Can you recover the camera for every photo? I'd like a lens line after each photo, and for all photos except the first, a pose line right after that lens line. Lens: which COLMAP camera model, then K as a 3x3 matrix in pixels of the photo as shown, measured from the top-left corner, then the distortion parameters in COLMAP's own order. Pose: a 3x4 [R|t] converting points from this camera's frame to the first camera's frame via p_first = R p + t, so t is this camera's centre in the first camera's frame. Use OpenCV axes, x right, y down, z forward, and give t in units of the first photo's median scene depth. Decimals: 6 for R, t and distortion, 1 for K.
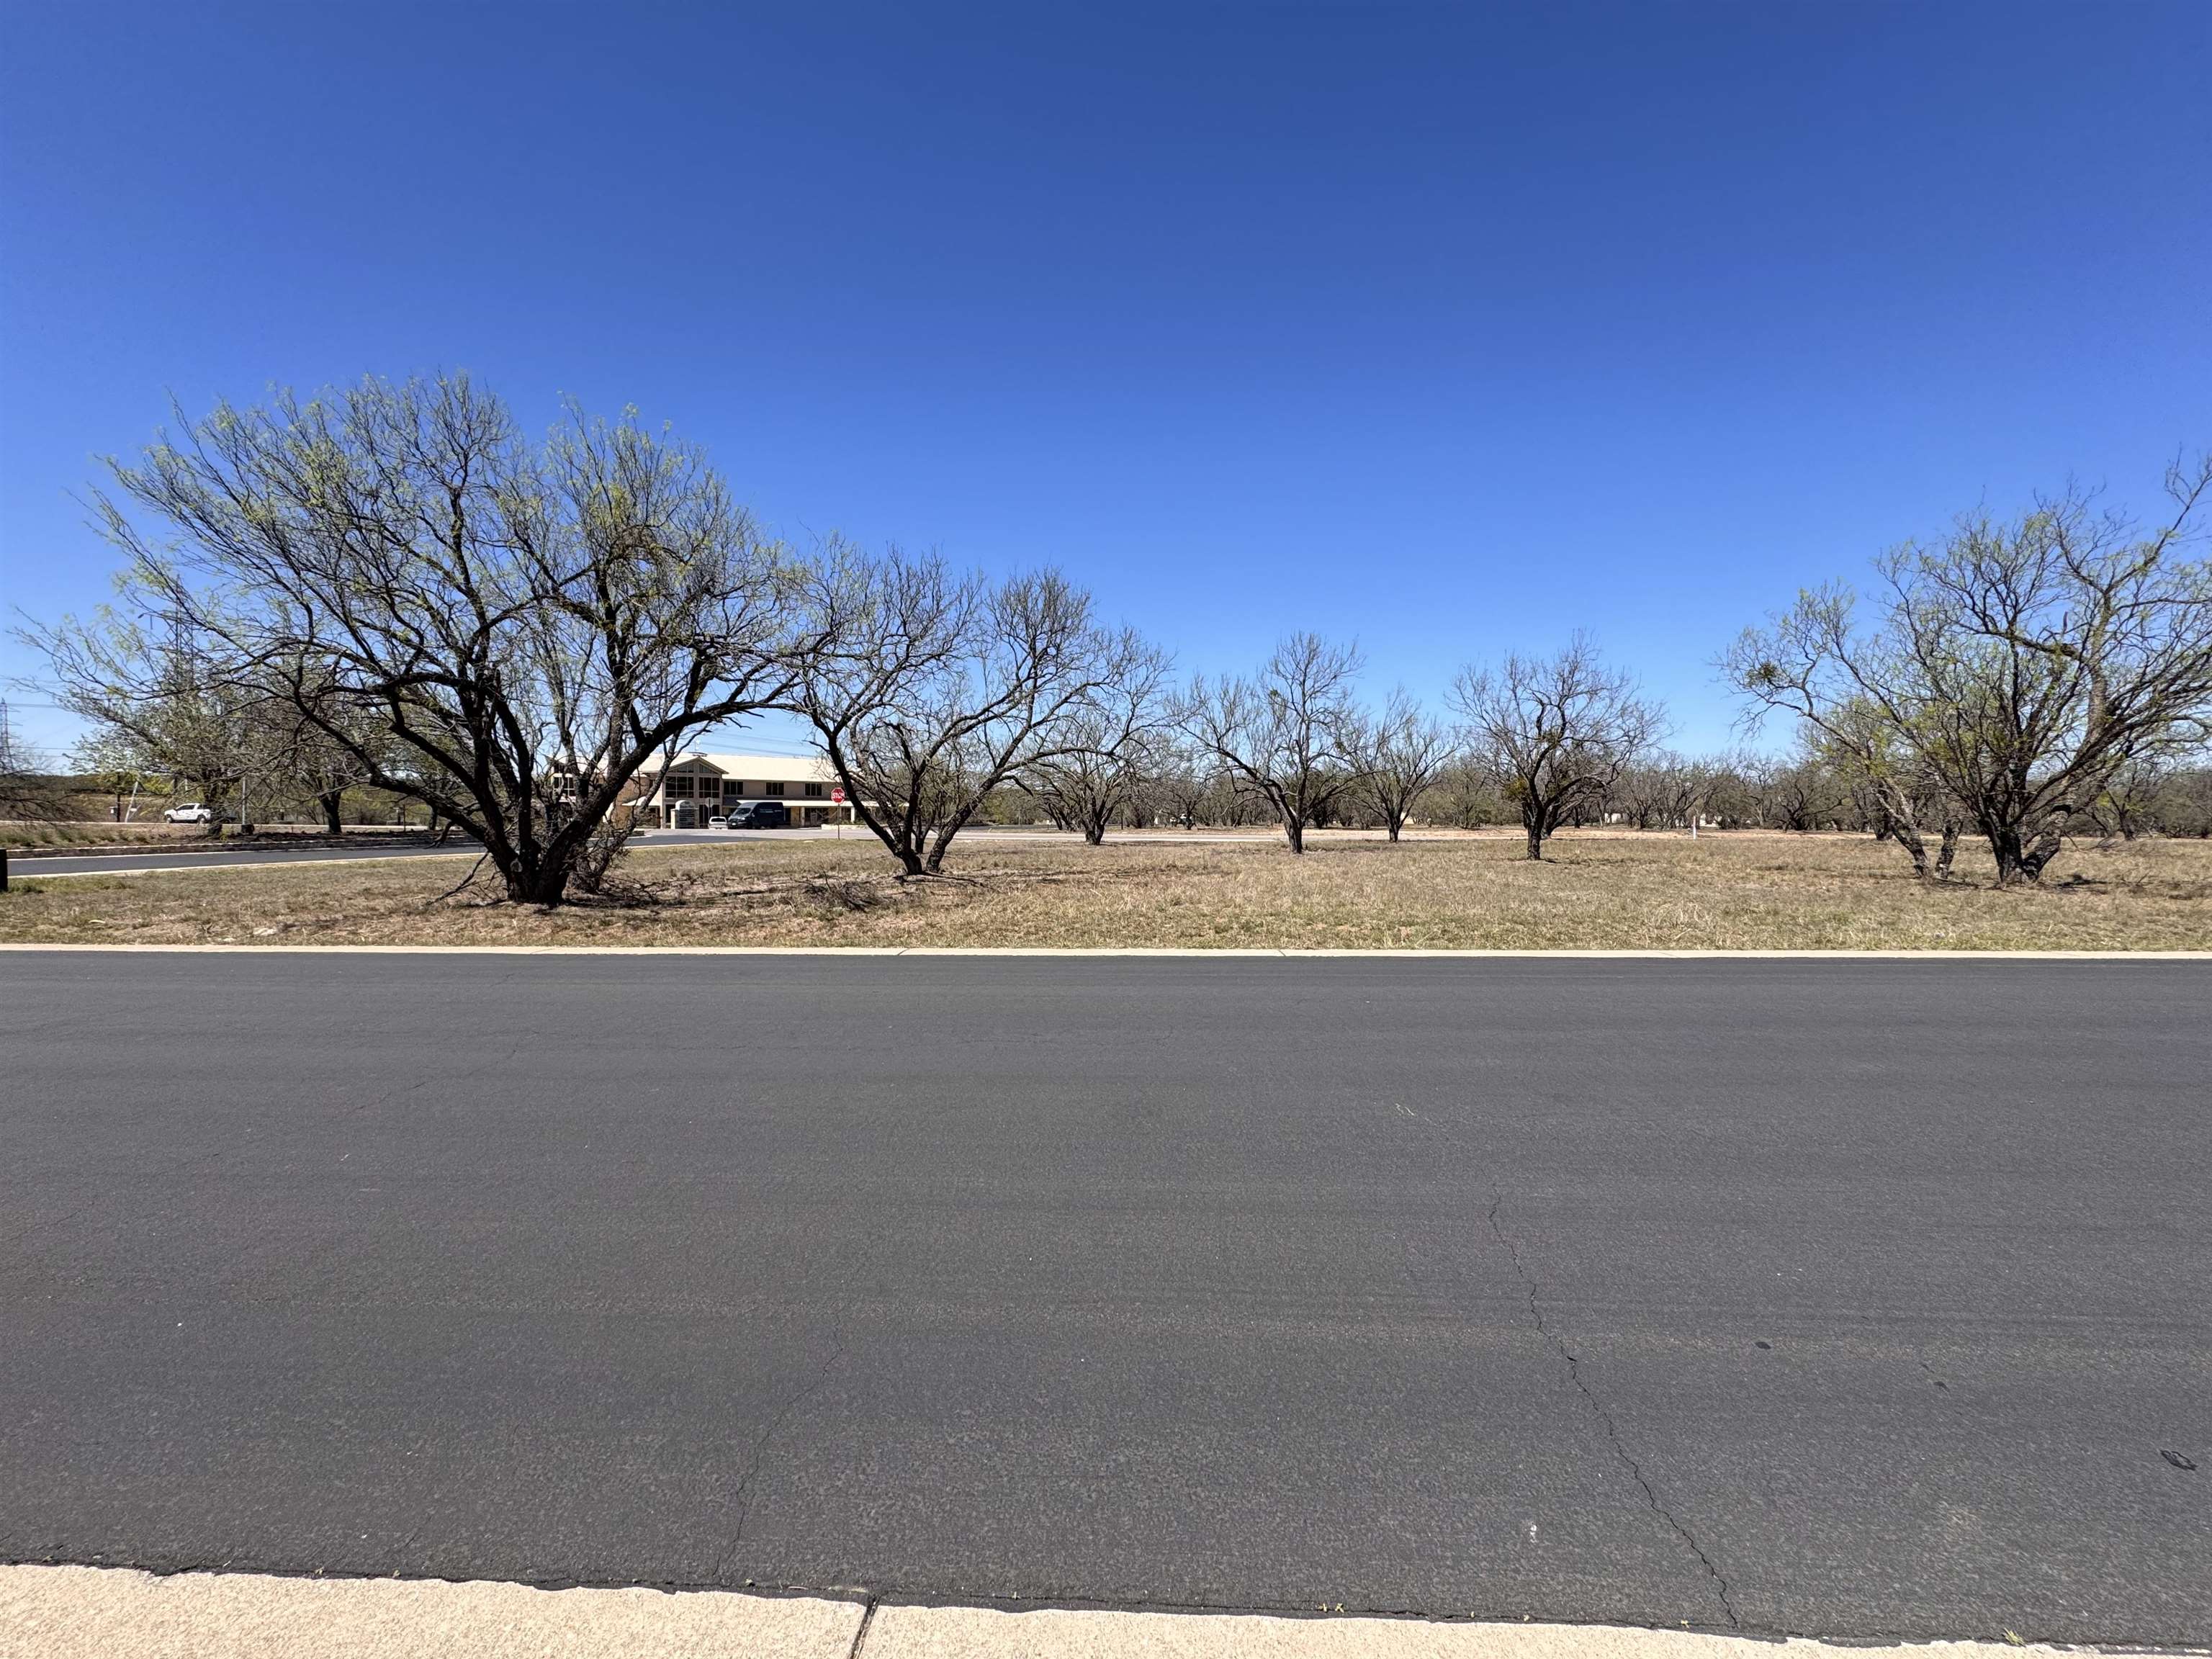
lens RADIAL K [[878.2, 0, 1103.9], [0, 878.2, 829.8], [0, 0, 1]] dist [-0.001220, 0.000528]
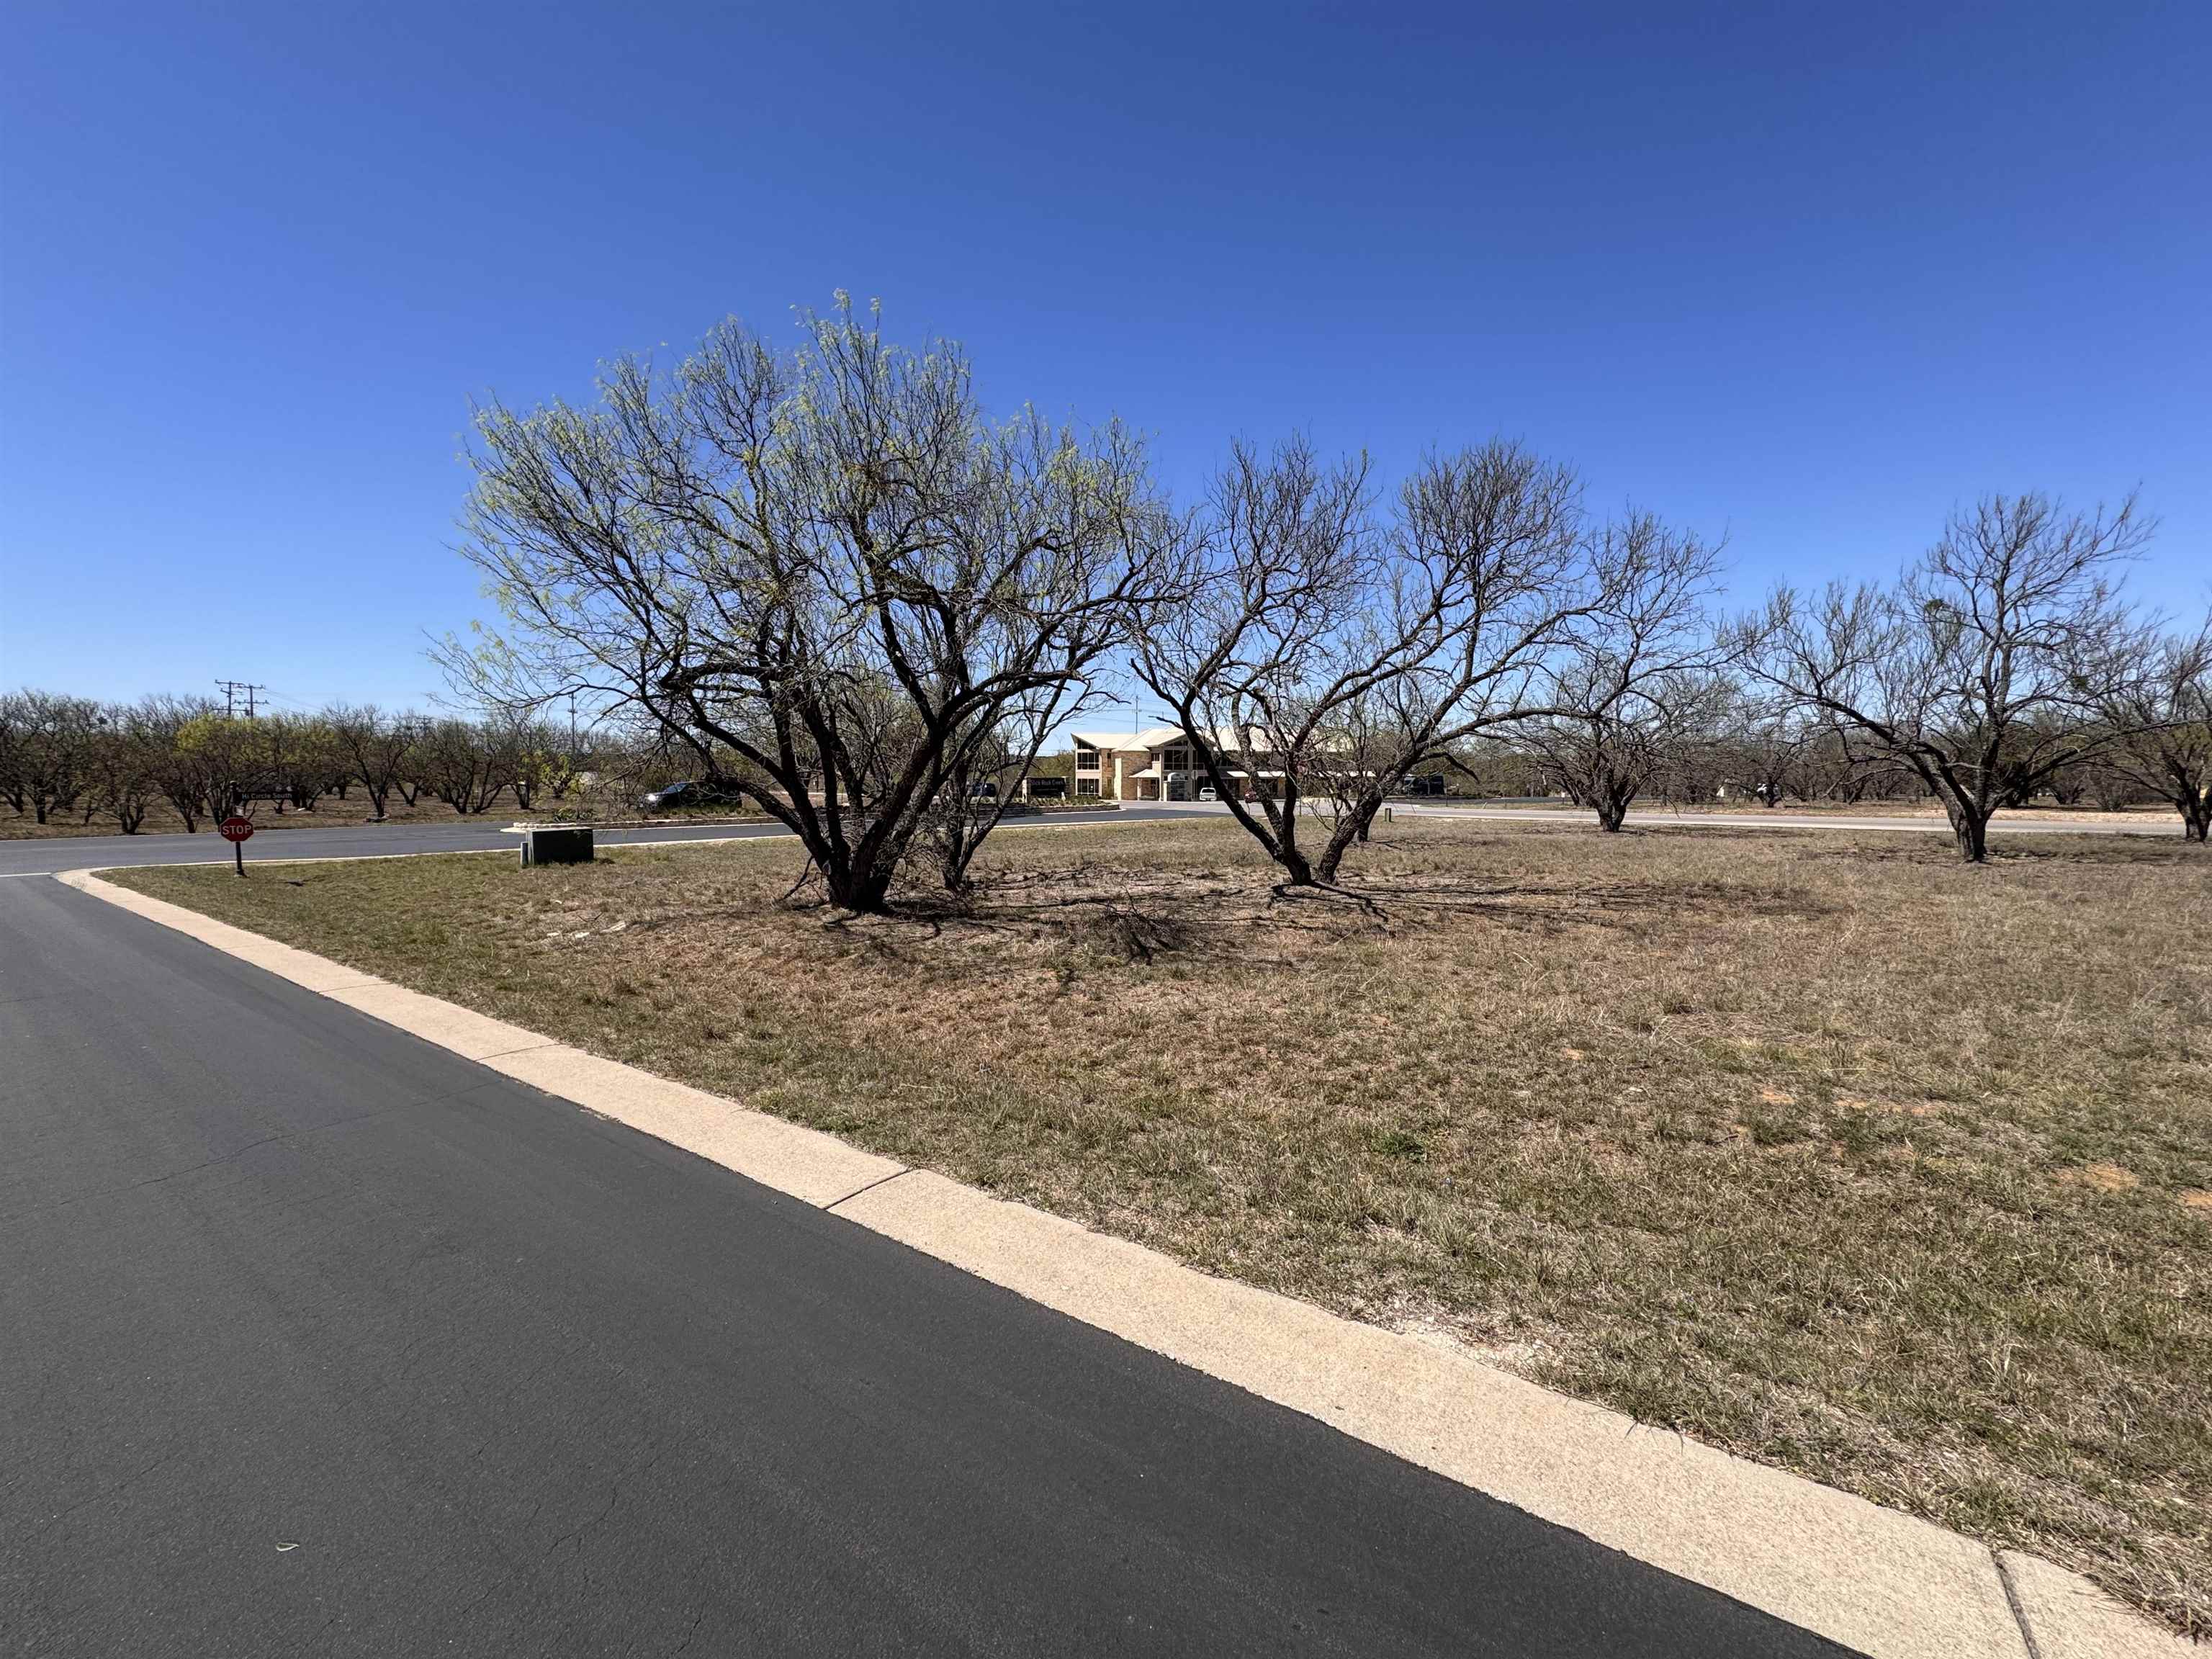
lens RADIAL K [[878.2, 0, 1103.9], [0, 878.2, 829.8], [0, 0, 1]] dist [-0.001220, 0.000528]
pose [[0.848724, 0.027045, -0.528144, 0.024941], [-0.007364, 0.999199, 0.039333, -0.014965], [0.528785, -0.029493, 0.848243, 0.149342]]
